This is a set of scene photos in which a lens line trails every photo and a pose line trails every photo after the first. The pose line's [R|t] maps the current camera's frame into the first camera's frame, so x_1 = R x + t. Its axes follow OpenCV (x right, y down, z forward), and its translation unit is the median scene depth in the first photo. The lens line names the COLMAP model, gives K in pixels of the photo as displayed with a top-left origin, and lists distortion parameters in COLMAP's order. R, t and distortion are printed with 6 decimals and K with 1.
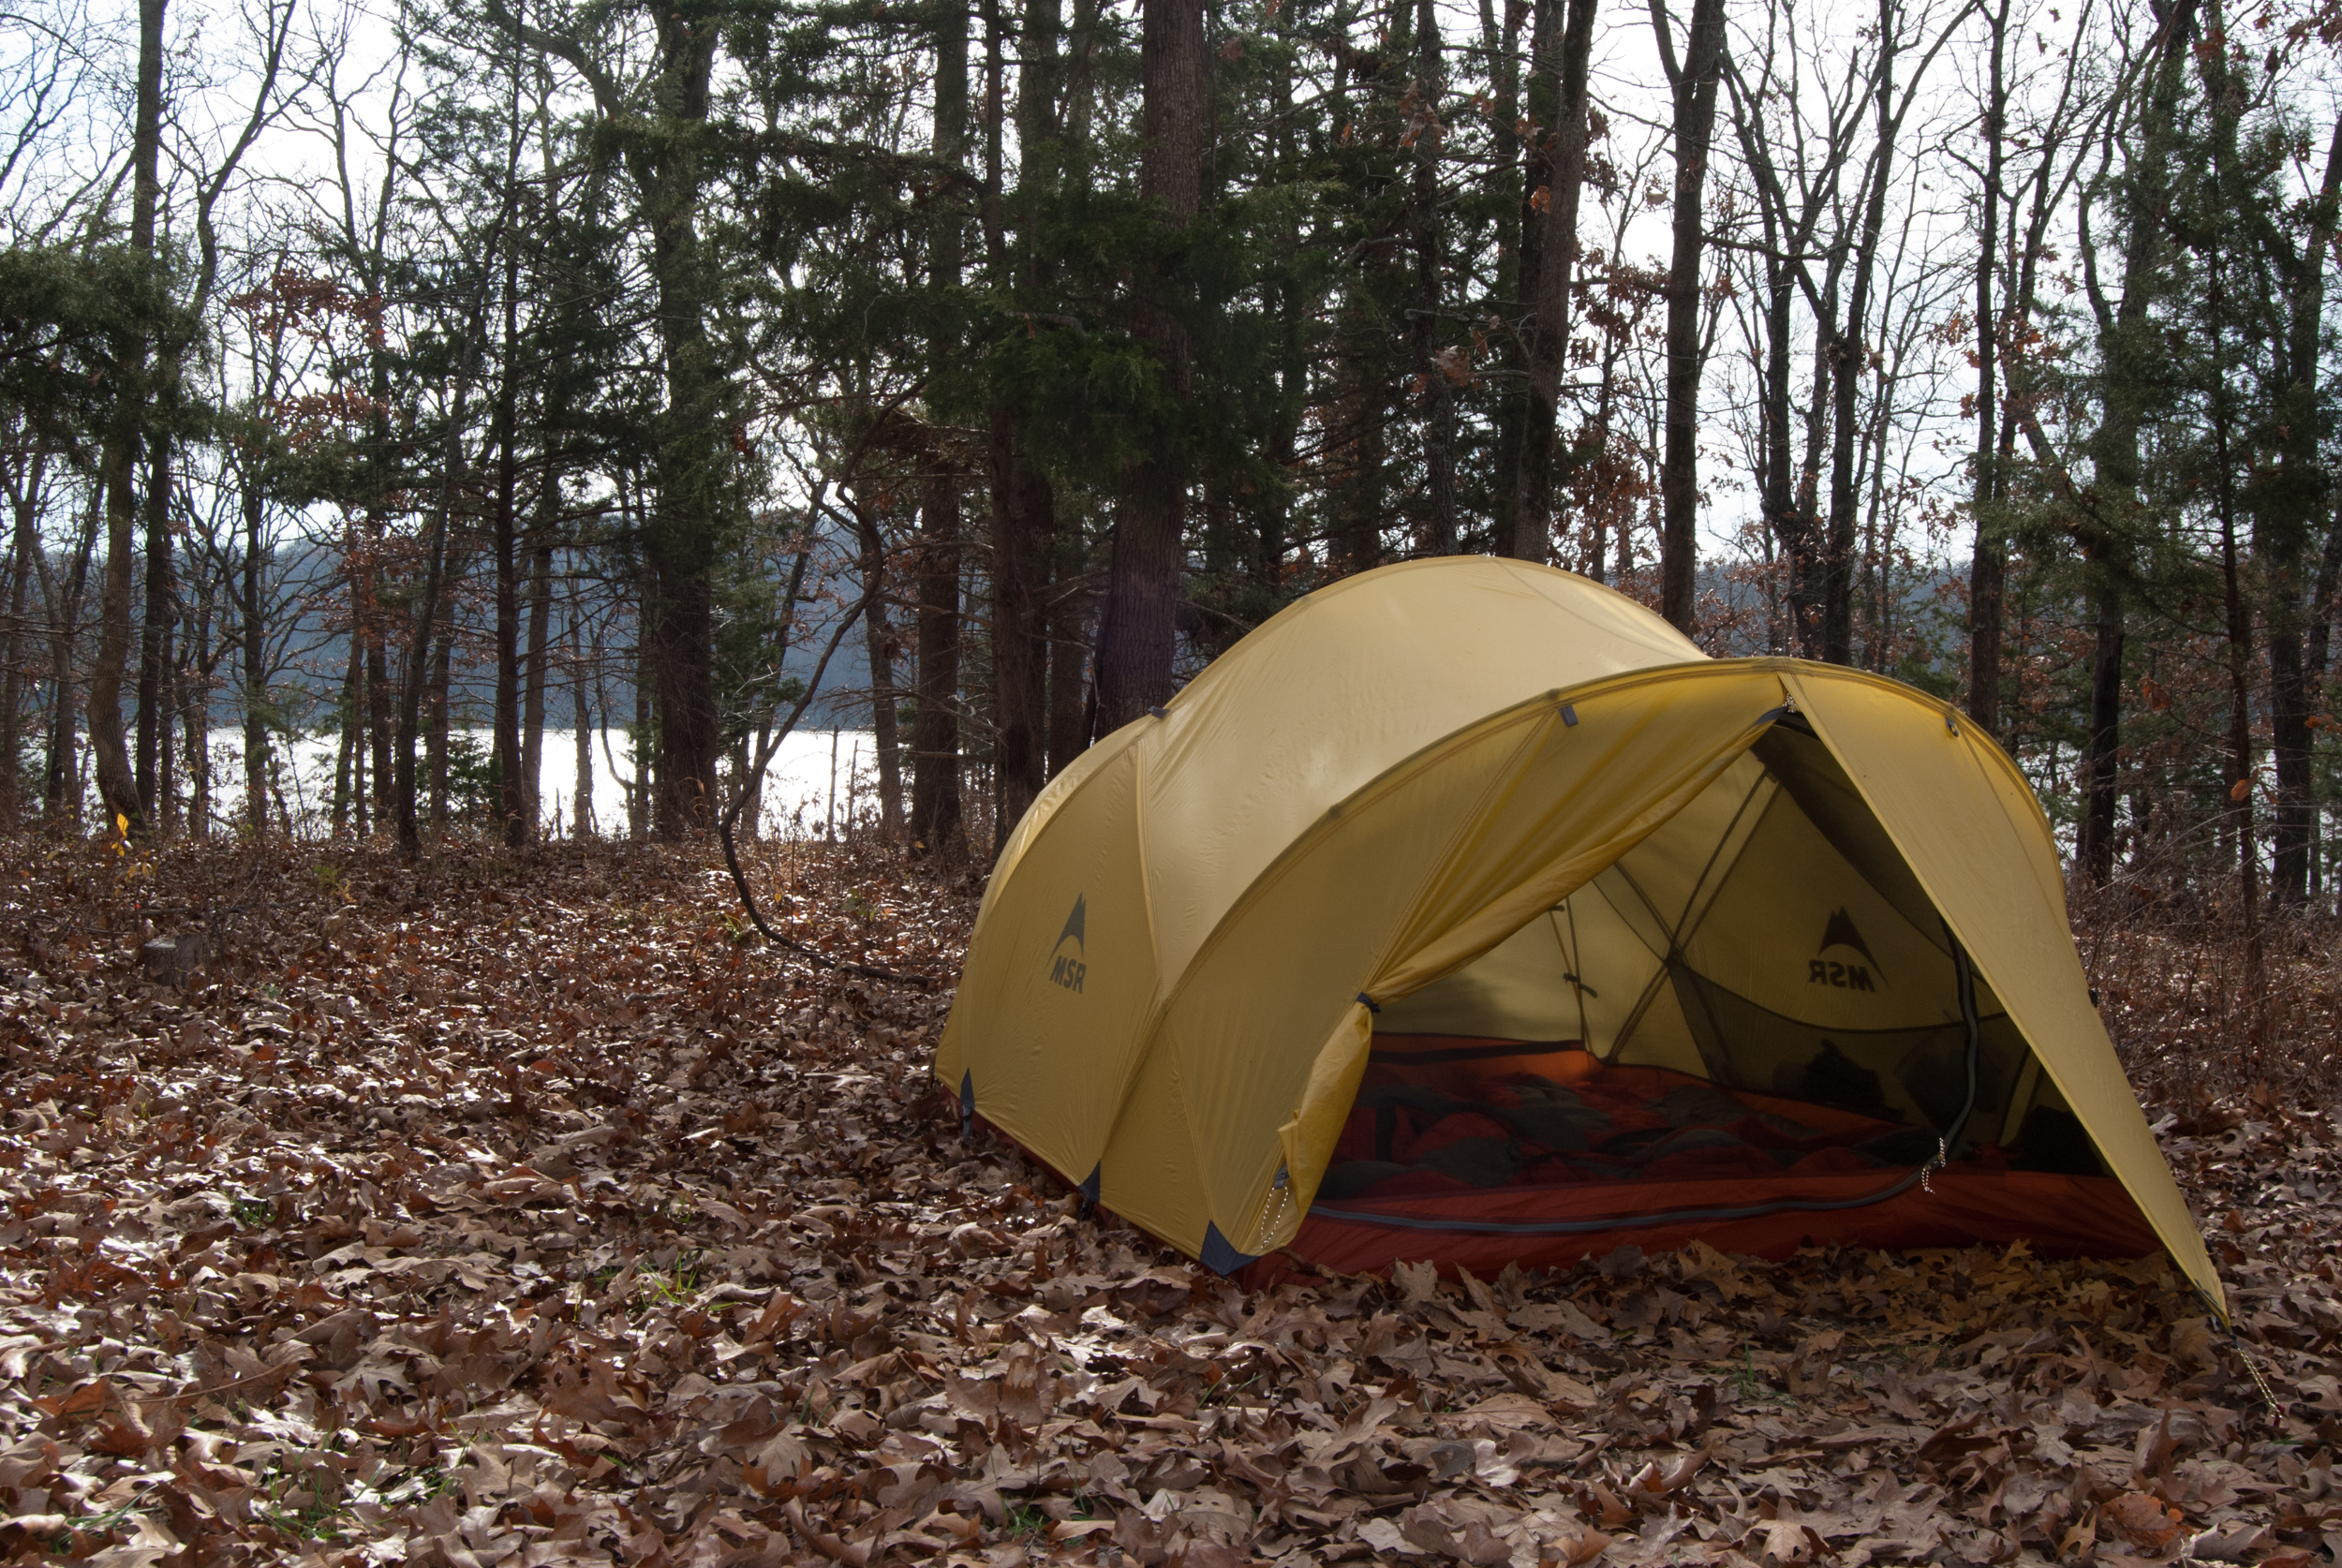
lens RADIAL K [[2288.1, 0, 1171.8], [0, 2288.1, 773.6], [0, 0, 1]] dist [-0.080178, 0.000000]
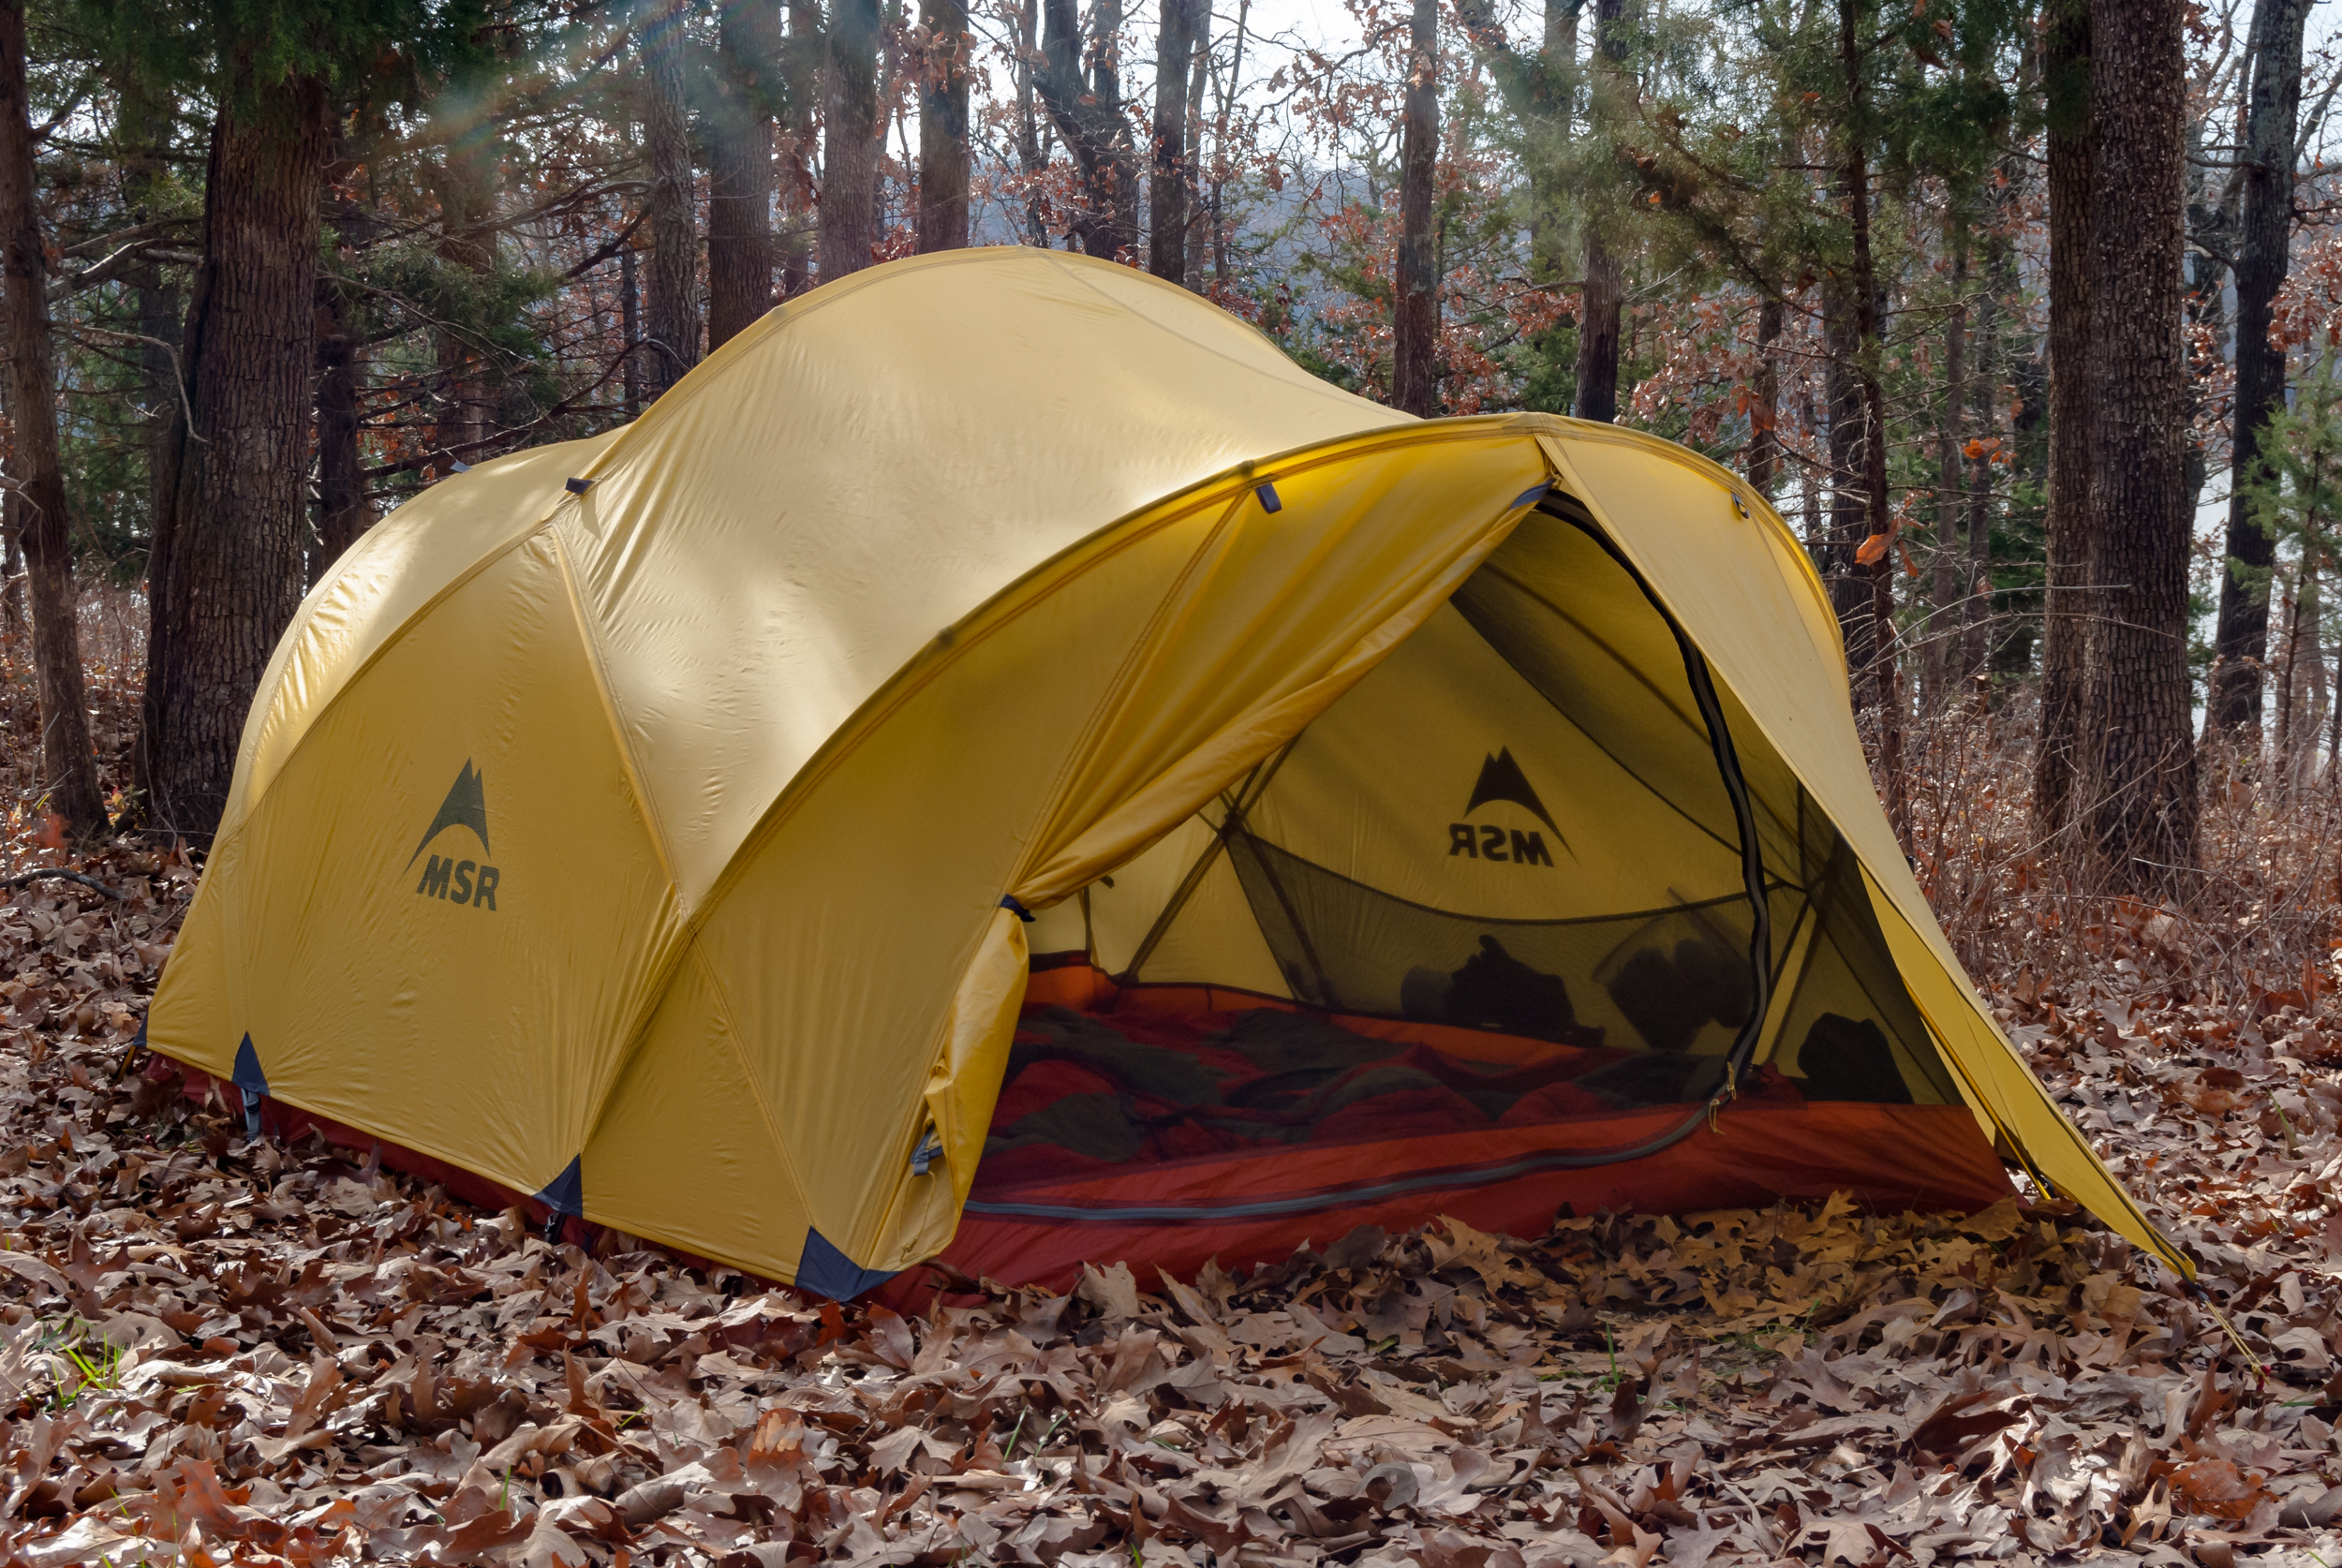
lens RADIAL K [[3814.0, 0, 1170.3], [0, 3814.0, 788.9], [0, 0, 1]] dist [-0.073681, 0.000000]
pose [[0.955527, -0.030707, 0.293301, -0.187630], [0.009464, 0.997245, 0.073575, -0.020499], [-0.294753, -0.067527, 0.953185, -0.121412]]
